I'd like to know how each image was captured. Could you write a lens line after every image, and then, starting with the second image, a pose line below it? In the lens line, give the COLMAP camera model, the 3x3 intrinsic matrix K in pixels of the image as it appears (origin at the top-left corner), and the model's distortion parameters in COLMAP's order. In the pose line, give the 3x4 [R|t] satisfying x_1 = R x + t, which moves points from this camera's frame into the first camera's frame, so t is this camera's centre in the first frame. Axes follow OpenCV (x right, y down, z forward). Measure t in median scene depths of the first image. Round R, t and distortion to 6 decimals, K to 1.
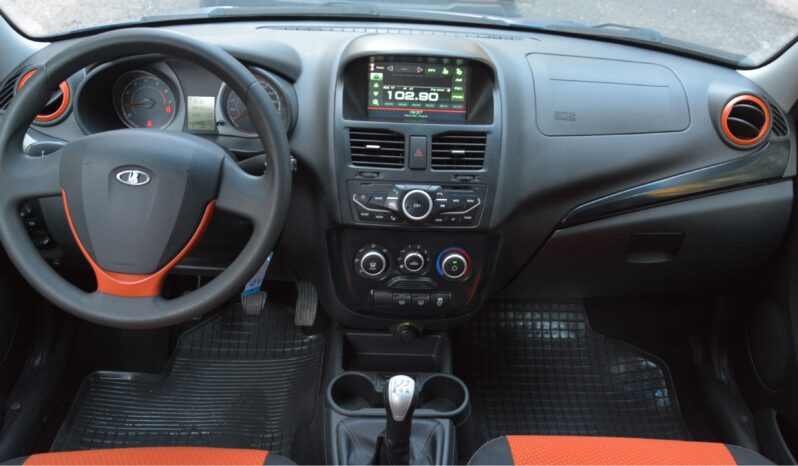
lens RADIAL K [[778.1, 0, 402.1], [0, 778.1, 135.5], [0, 0, 1]] dist [-0.034409, -0.007190]
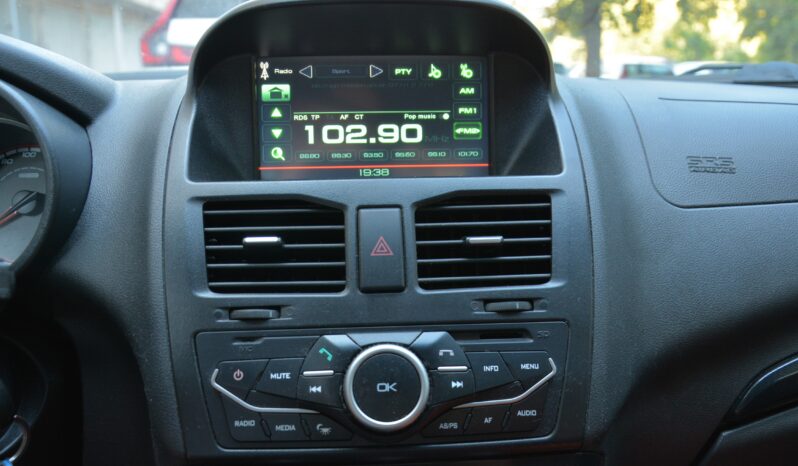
lens RADIAL K [[704.5, 0, 399.0], [0, 704.5, 233.0], [0, 0, 1]] dist [-0.022481, -0.002909]
pose [[0.997646, -0.064374, 0.023629, 0.021066], [0.067495, 0.982697, -0.172483, 0.072976], [-0.012117, 0.173671, 0.984729, 0.639705]]
